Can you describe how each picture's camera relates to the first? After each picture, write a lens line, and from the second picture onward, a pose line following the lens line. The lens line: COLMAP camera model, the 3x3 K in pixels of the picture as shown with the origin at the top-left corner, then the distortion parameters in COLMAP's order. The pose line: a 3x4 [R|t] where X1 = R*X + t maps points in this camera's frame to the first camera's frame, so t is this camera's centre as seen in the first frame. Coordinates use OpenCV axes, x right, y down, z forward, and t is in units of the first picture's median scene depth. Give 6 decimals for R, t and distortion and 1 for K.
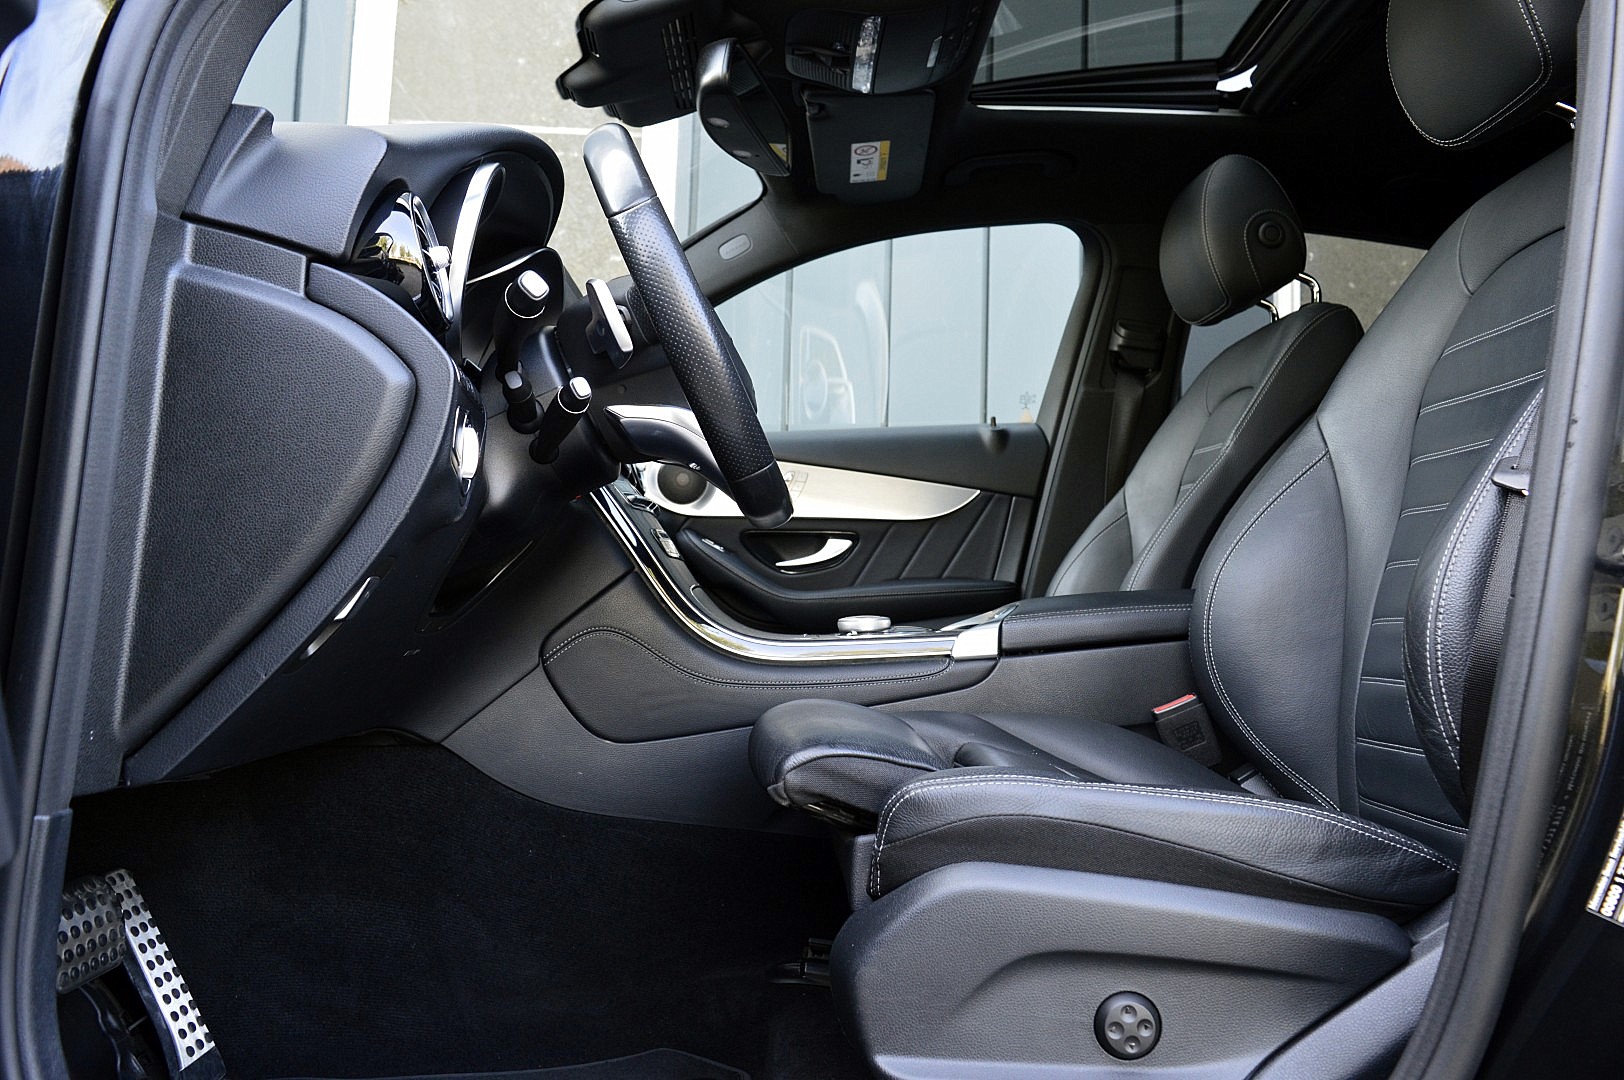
lens RADIAL K [[1290.3, 0, 810.4], [0, 1290.3, 535.0], [0, 0, 1]] dist [0.014484, 0.011389]
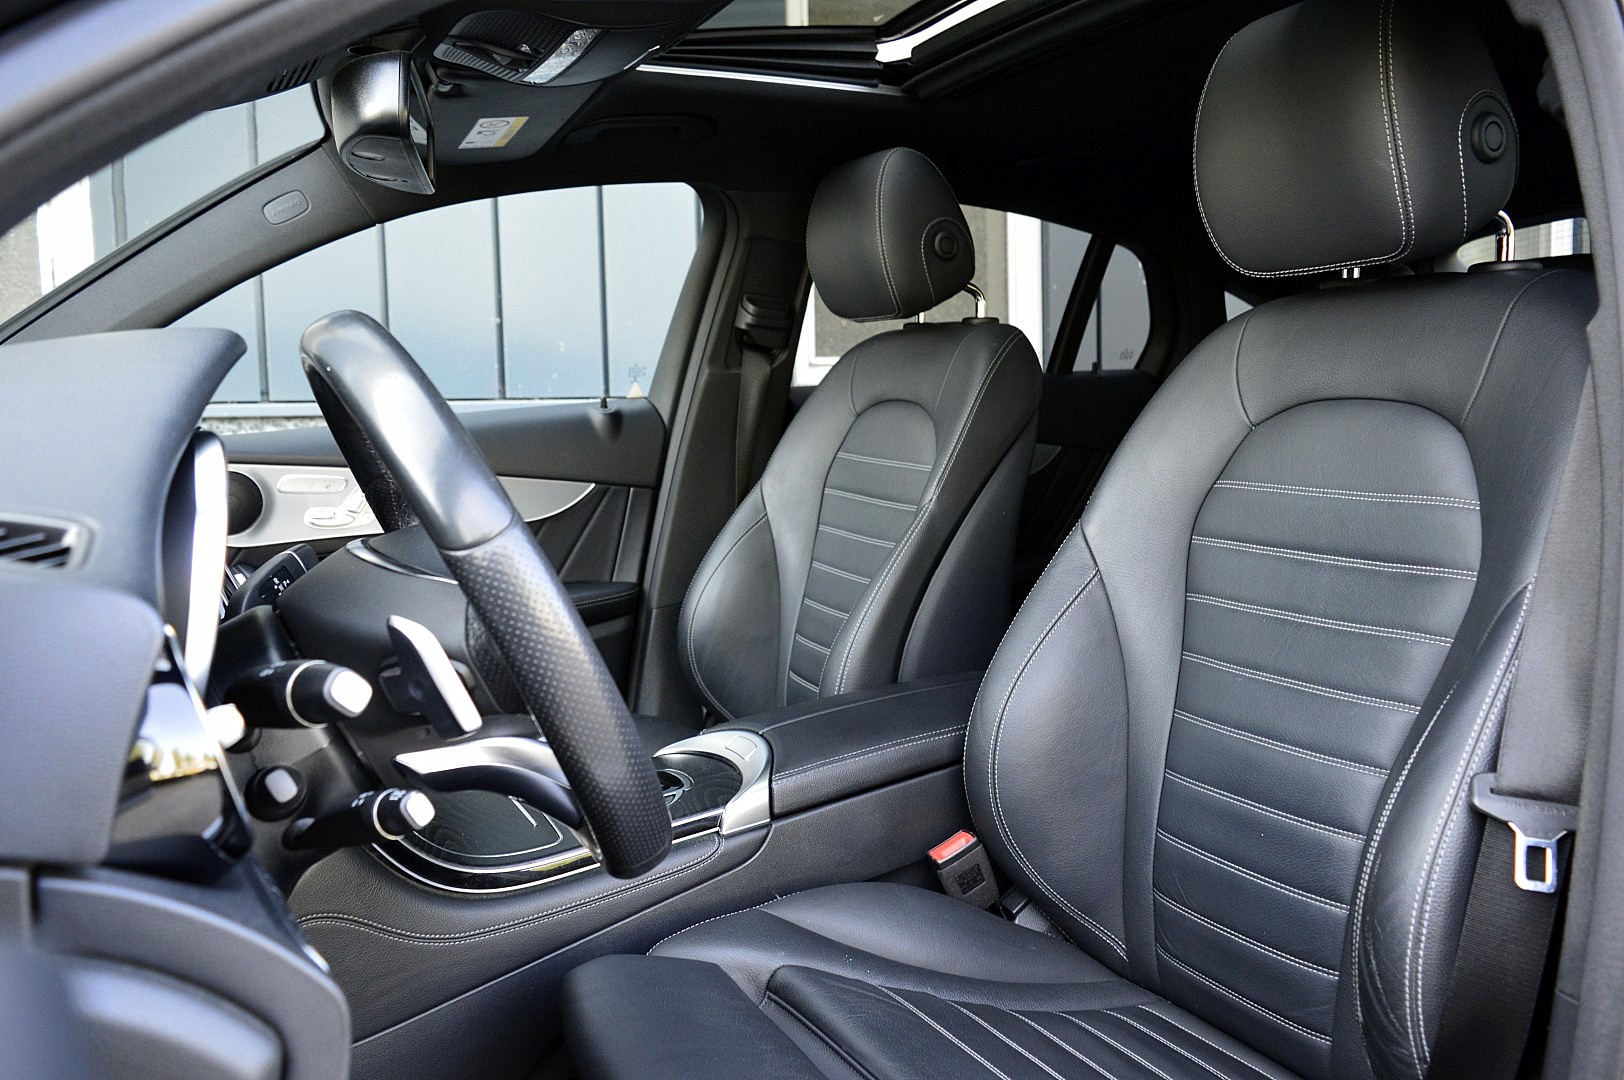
lens RADIAL K [[1290.3, 0, 813.1], [0, 1290.3, 547.0], [0, 0, 1]] dist [0.014484, 0.011389]
pose [[0.900848, -0.090668, 0.424560, -0.120820], [0.011167, 0.982464, 0.186116, -0.166698], [-0.433990, -0.162921, 0.886064, 0.162799]]
